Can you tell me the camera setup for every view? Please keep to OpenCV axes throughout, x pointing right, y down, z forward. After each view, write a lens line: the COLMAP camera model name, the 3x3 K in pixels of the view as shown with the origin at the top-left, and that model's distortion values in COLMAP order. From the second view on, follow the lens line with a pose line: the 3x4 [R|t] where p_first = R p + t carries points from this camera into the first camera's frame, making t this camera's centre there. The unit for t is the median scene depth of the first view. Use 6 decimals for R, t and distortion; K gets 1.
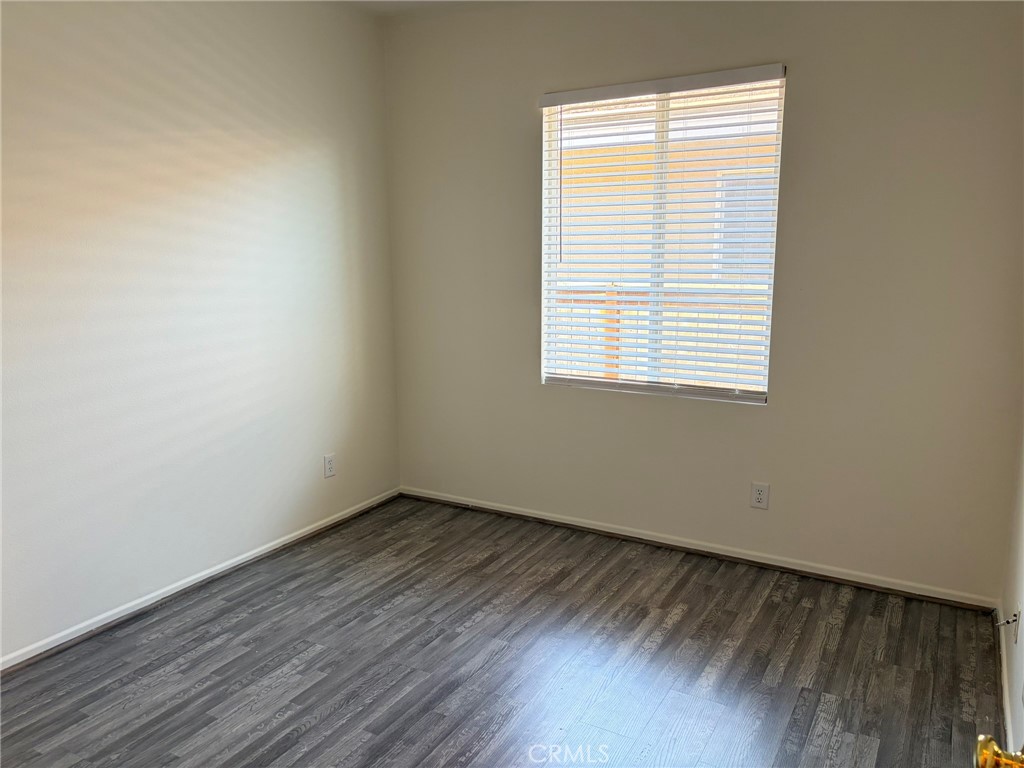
lens RADIAL K [[771.9, 0, 515.3], [0, 771.9, 385.9], [0, 0, 1]] dist [0.095681, -0.097263]
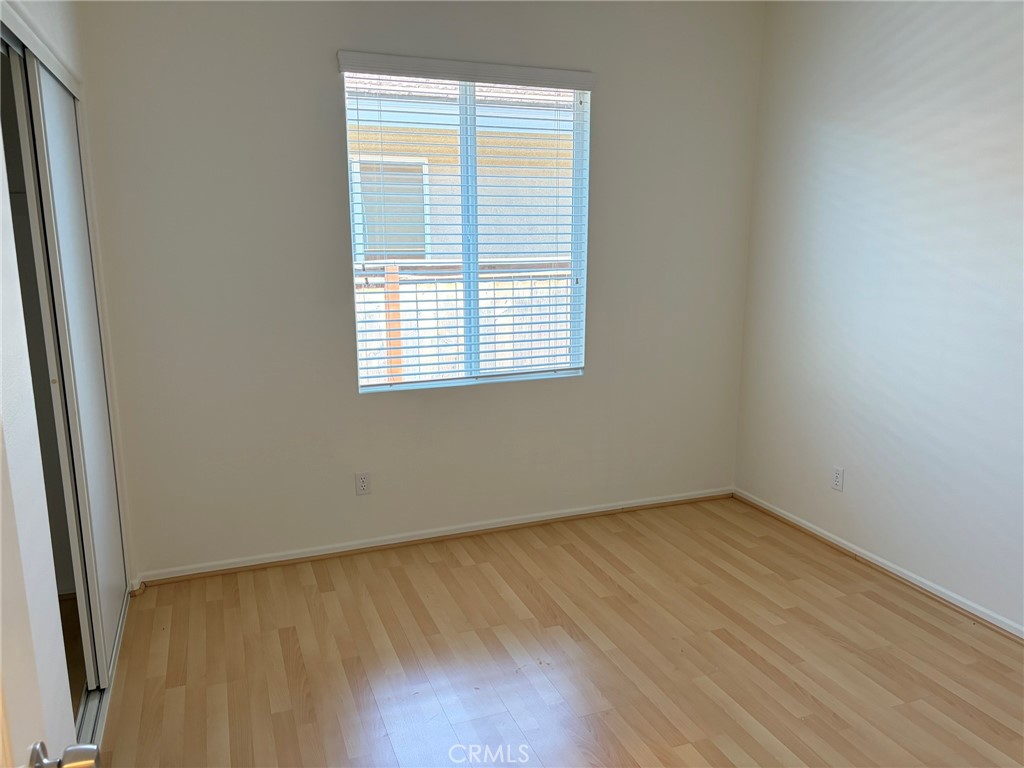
lens RADIAL K [[771.9, 0, 515.3], [0, 771.9, 385.9], [0, 0, 1]] dist [0.095681, -0.097263]
pose [[0.618093, -0.144485, 0.772713, -0.584833], [0.139579, 0.987516, 0.073001, -0.054520], [-0.773614, 0.062733, 0.630544, 0.346853]]
